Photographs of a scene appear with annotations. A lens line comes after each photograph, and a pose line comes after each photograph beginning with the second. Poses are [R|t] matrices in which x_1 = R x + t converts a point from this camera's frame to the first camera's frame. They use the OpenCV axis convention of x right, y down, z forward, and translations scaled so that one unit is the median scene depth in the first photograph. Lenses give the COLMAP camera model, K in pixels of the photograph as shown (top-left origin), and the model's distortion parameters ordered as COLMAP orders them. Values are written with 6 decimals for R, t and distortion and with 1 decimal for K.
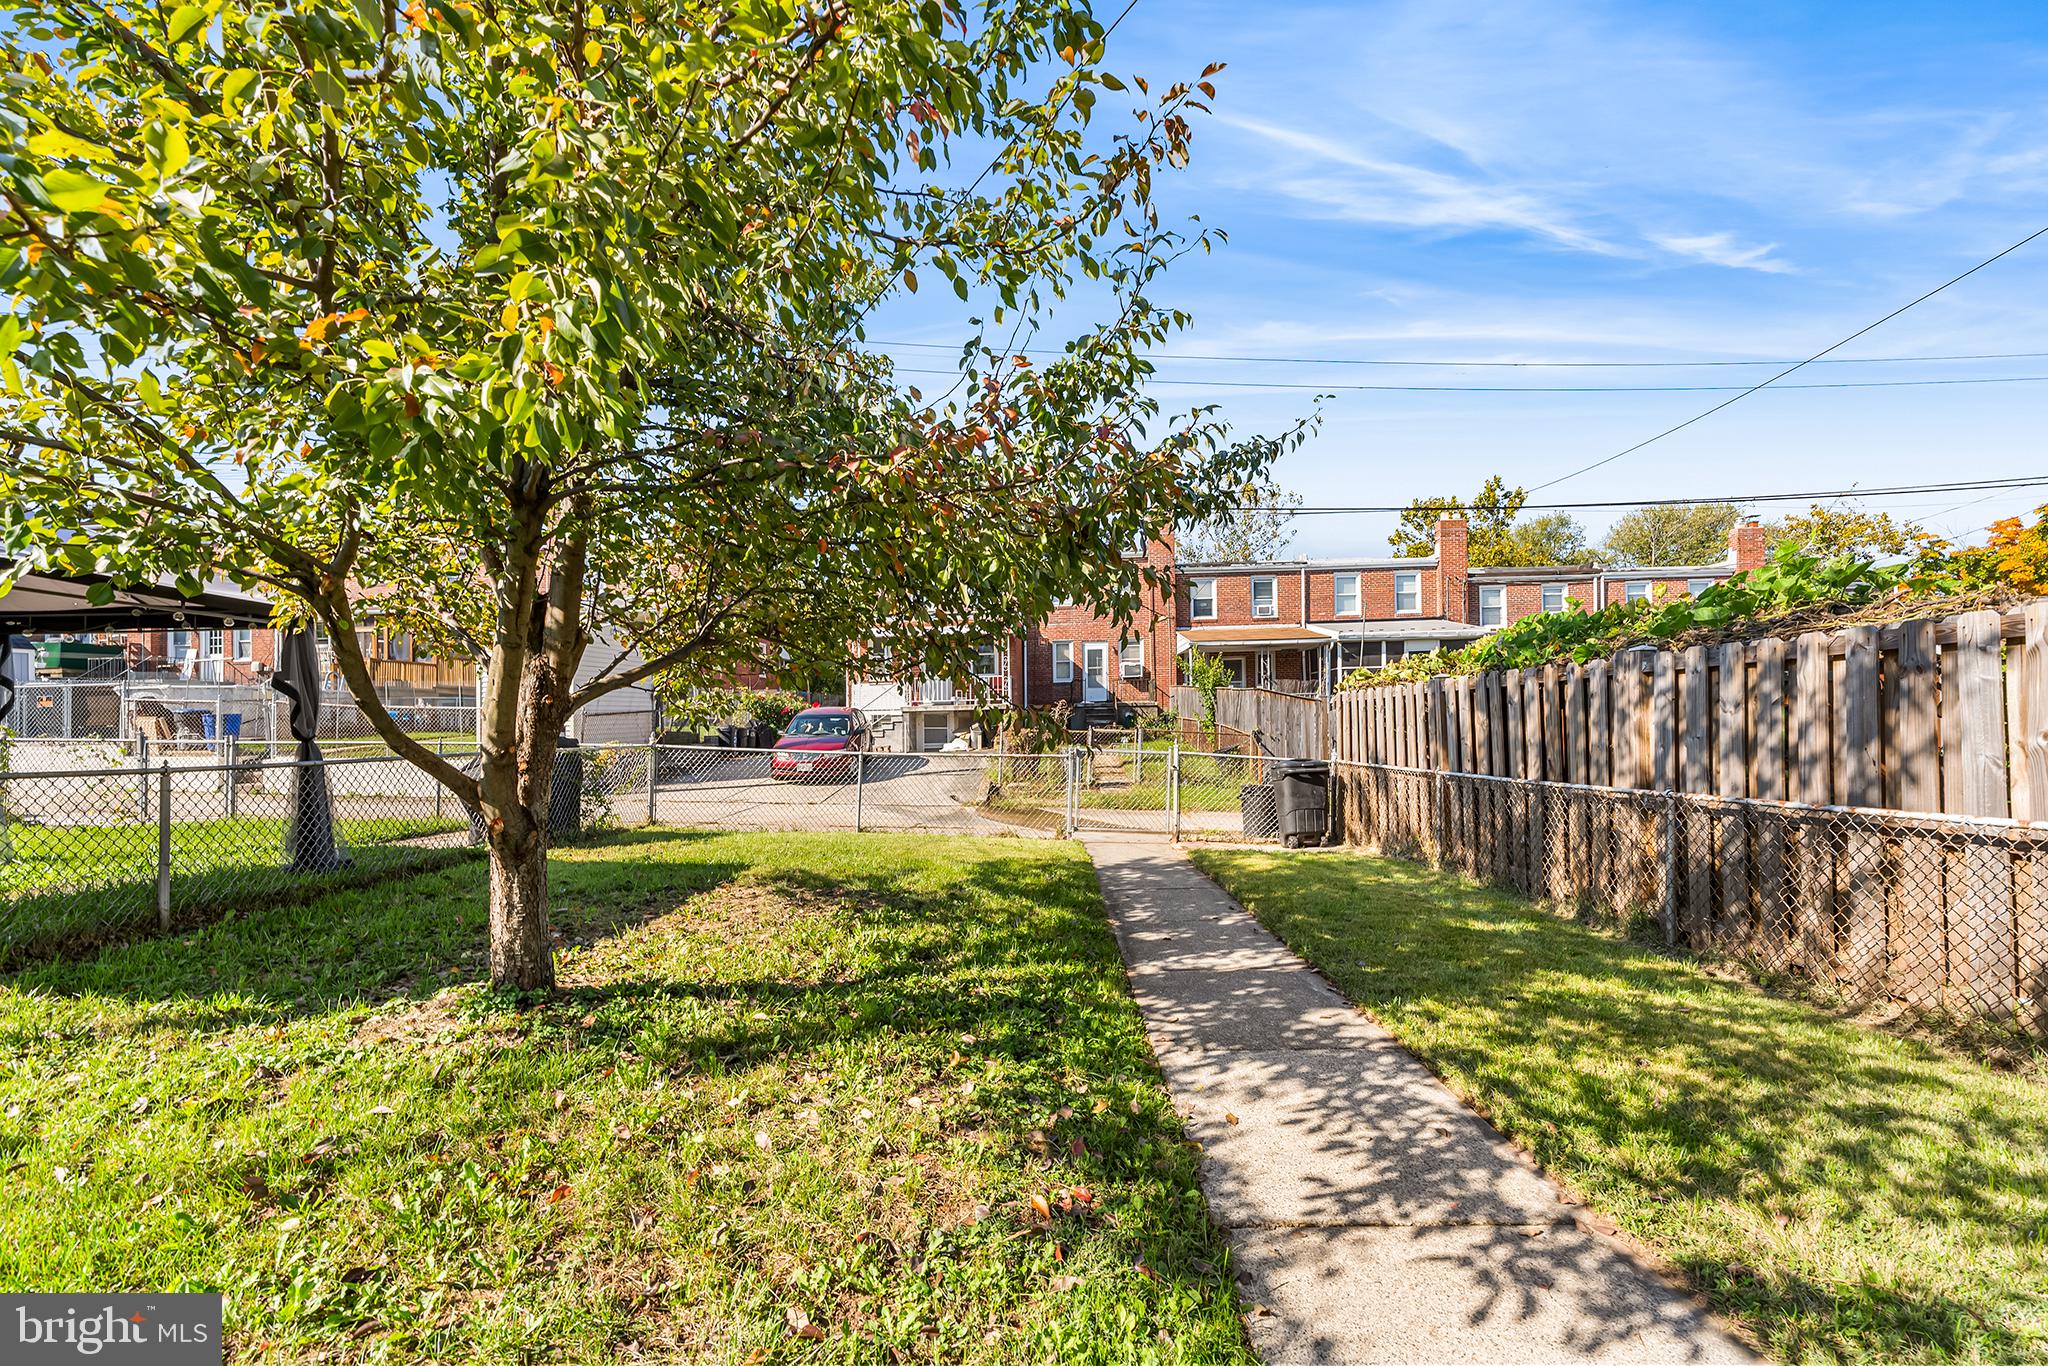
lens RADIAL K [[795.7, 0, 991.9], [0, 795.7, 713.6], [0, 0, 1]] dist [-0.000662, -0.000204]
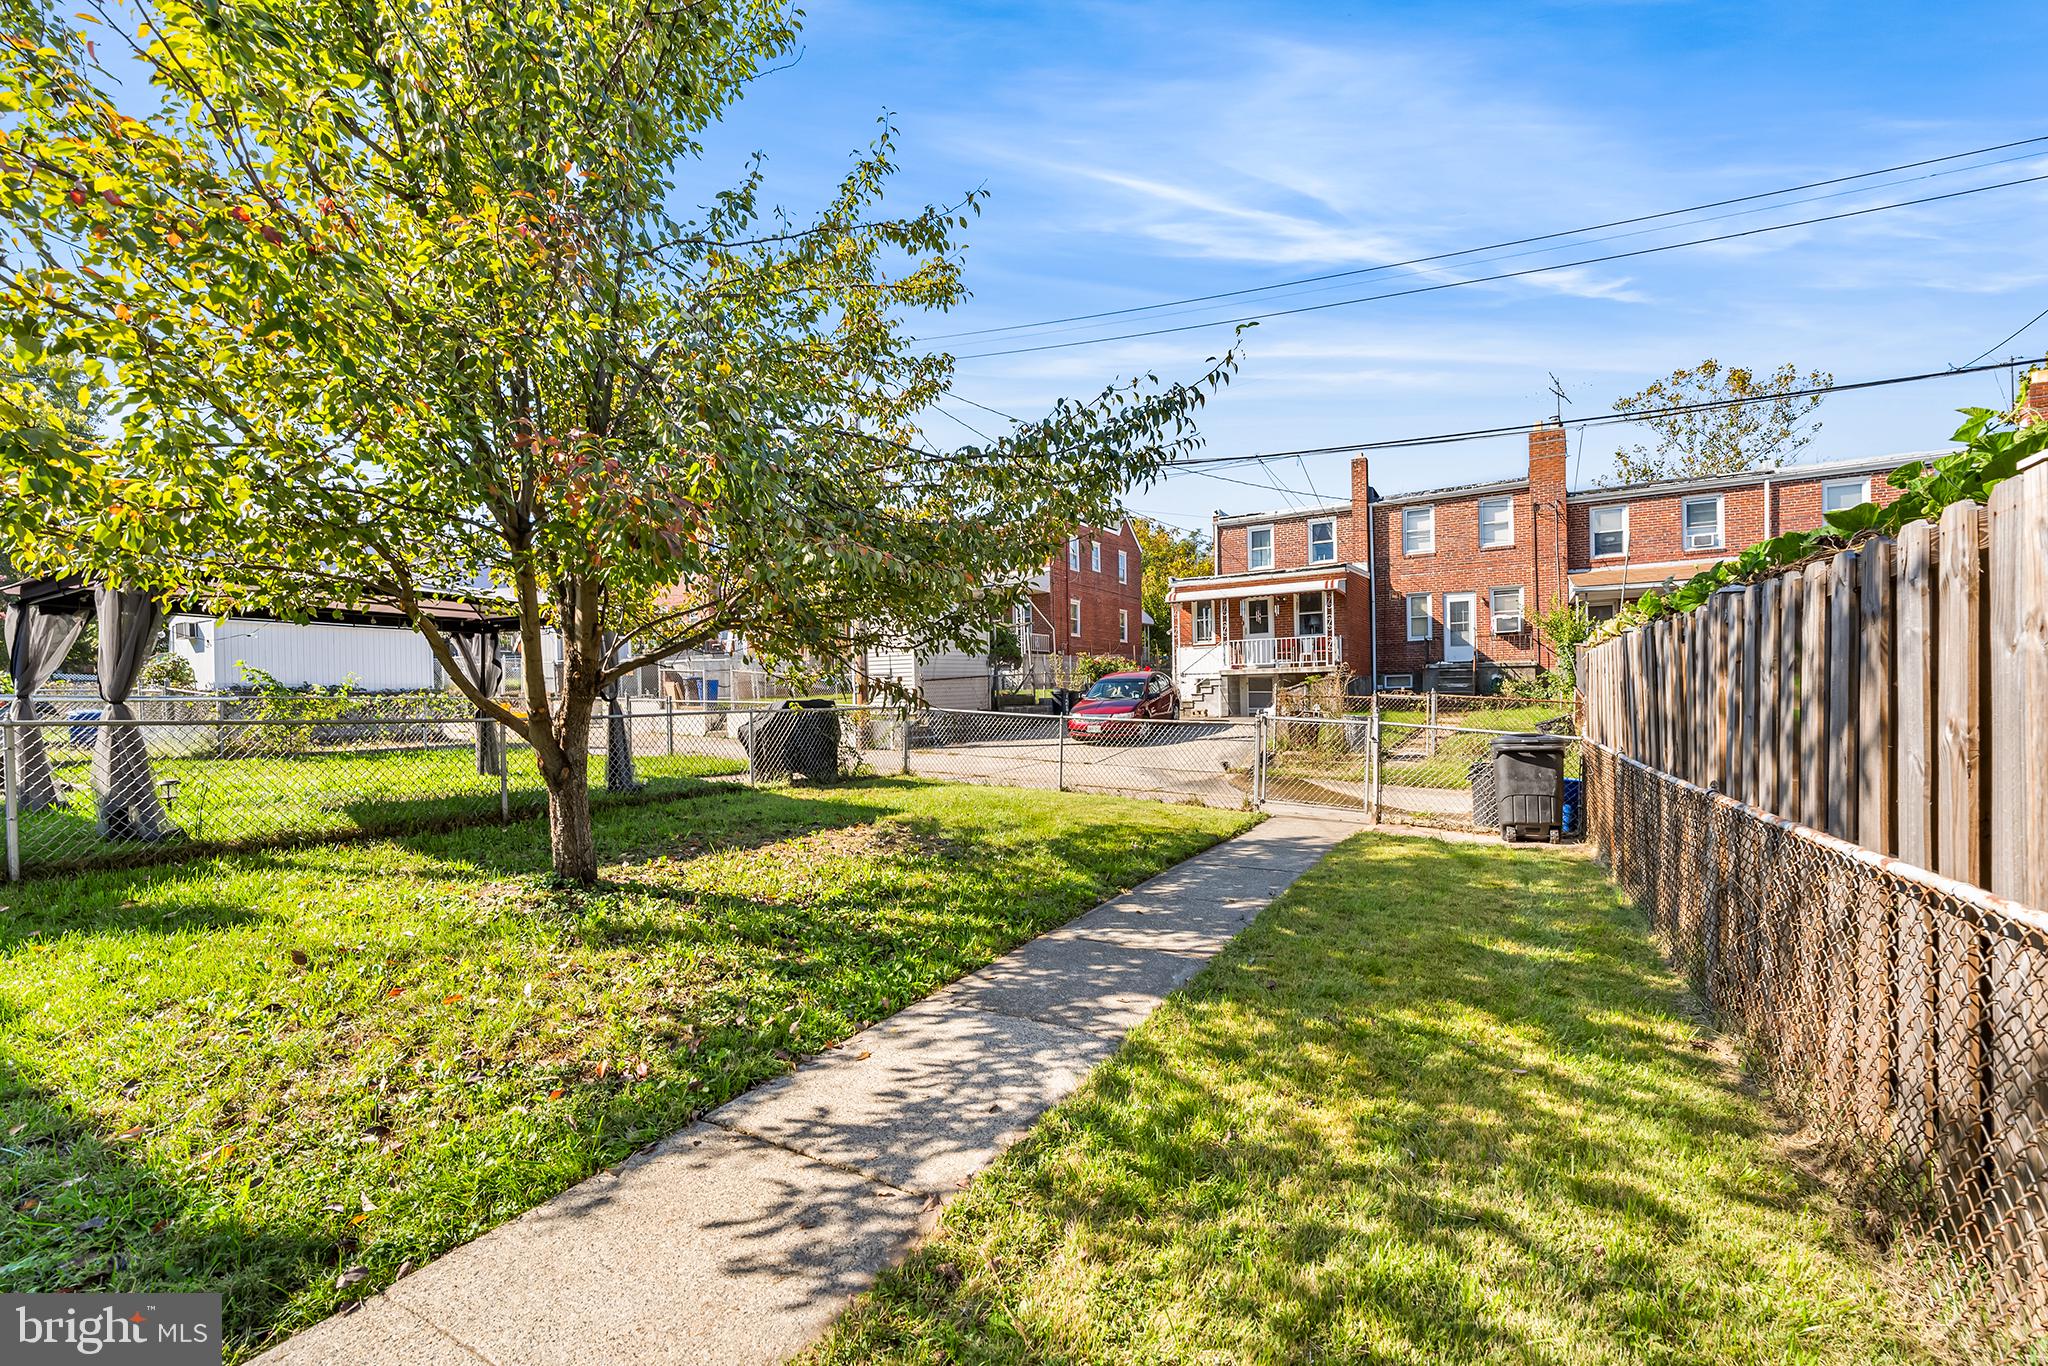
lens RADIAL K [[794.9, 0, 1024.0], [0, 794.9, 683.0], [0, 0, 1]] dist [0.000474, -0.000023]
pose [[0.888650, -0.002063, -0.458581, 0.692662], [0.006013, 0.999956, 0.007155, -0.007833], [0.458546, -0.009115, 0.888624, 0.091693]]
